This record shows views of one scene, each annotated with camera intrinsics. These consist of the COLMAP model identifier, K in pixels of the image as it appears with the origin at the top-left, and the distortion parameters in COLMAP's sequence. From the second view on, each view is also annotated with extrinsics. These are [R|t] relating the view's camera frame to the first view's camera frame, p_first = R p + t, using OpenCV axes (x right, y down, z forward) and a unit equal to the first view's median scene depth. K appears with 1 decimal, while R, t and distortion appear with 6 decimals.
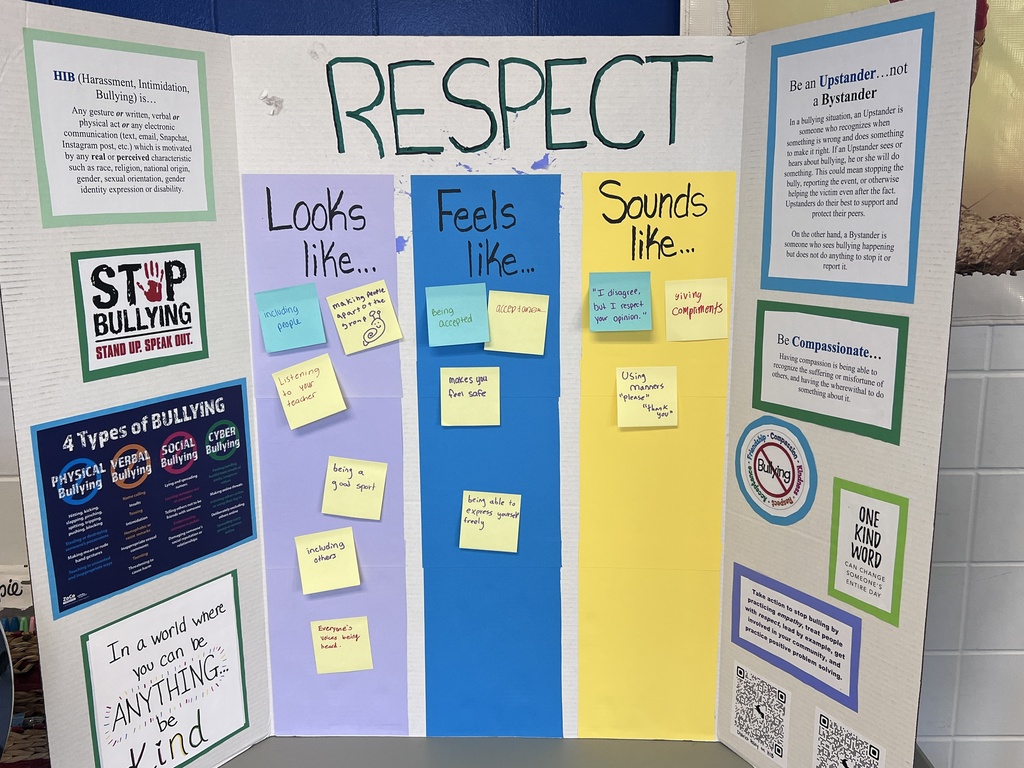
lens RADIAL K [[956.8, 0, 512.9], [0, 956.8, 384.0], [0, 0, 1]] dist [0.068172, 0.000000]
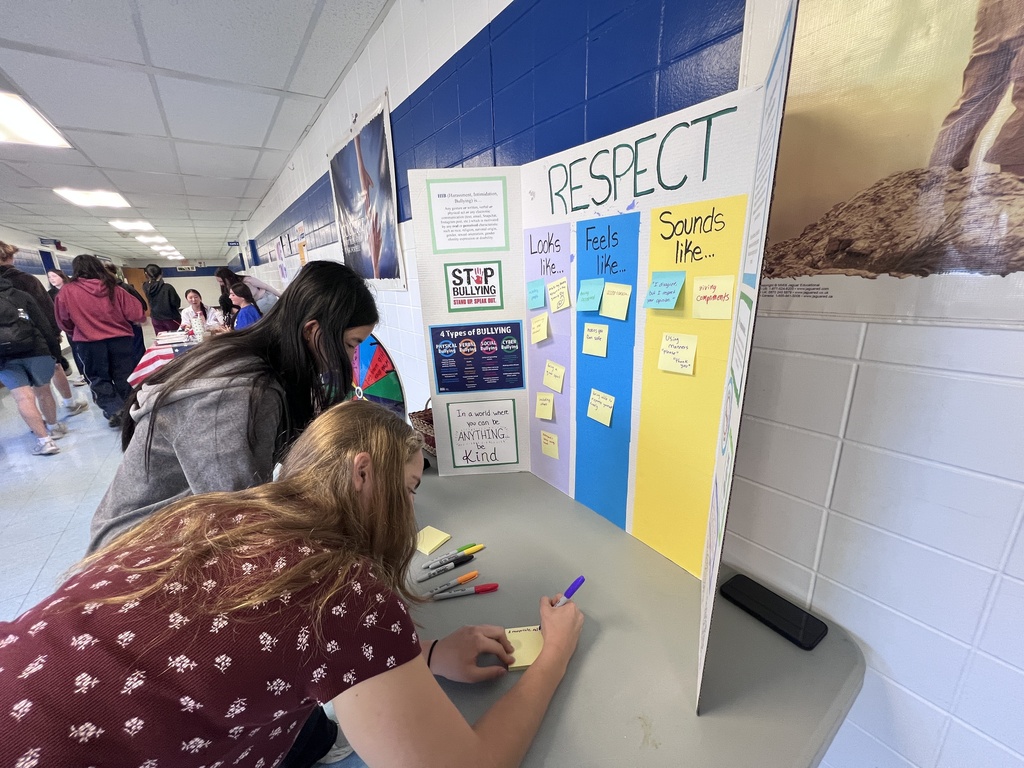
lens RADIAL K [[404.3, 0, 513.3], [0, 404.3, 382.2], [0, 0, 1]] dist [0.001756, 0.000096]
pose [[0.596106, 0.202927, -0.776839, 0.524043], [-0.124463, 0.979193, 0.160280, -0.013301], [0.793200, 0.001144, 0.608960, 0.397512]]
